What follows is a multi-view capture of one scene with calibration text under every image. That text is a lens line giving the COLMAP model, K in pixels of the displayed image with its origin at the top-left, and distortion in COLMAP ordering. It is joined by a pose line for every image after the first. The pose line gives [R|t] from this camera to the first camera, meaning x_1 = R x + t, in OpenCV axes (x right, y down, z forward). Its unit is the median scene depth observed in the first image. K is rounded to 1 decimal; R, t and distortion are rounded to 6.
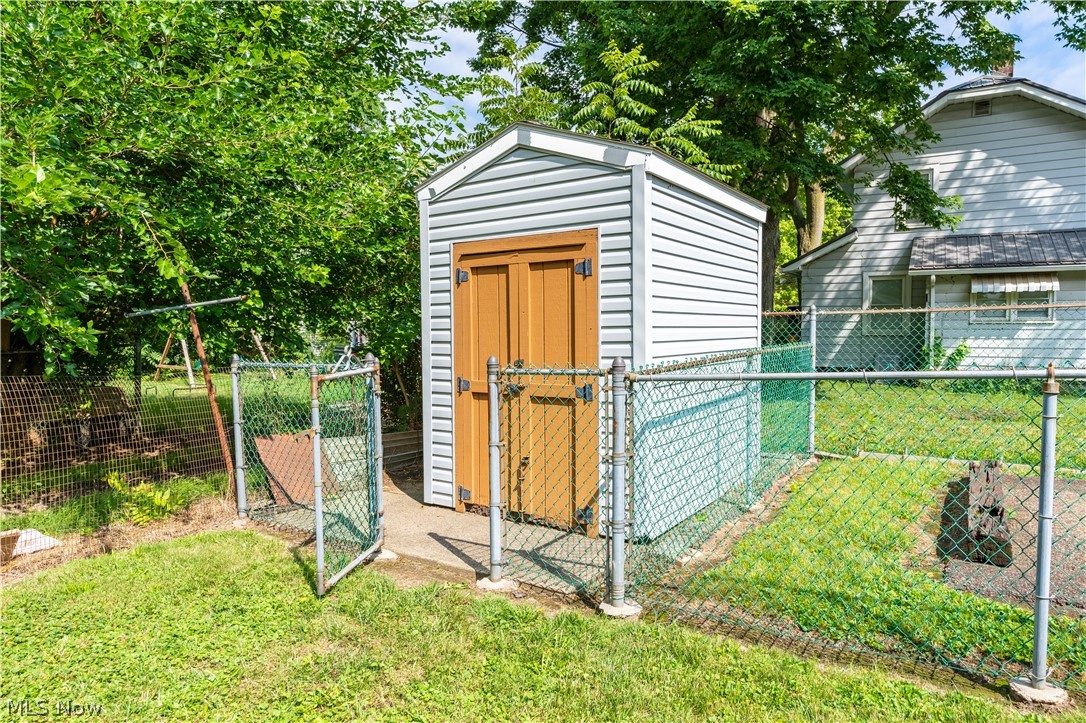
lens RADIAL K [[684.8, 0, 537.8], [0, 684.8, 362.0], [0, 0, 1]] dist [0.004847, 0.000869]
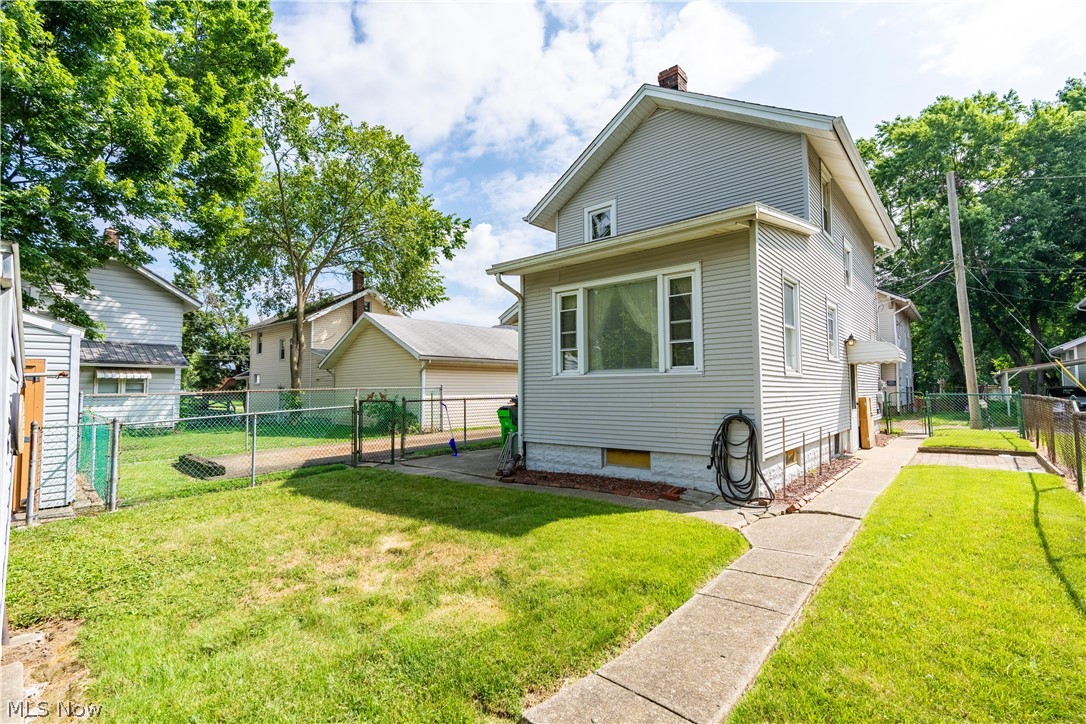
lens RADIAL K [[485.5, 0, 549.8], [0, 485.5, 361.1], [0, 0, 1]] dist [-0.008305, 0.003937]
pose [[0.144756, 0.060129, 0.987639, -0.334699], [0.058557, 0.995882, -0.069214, 0.001089], [-0.987733, 0.067852, 0.140639, -0.214680]]
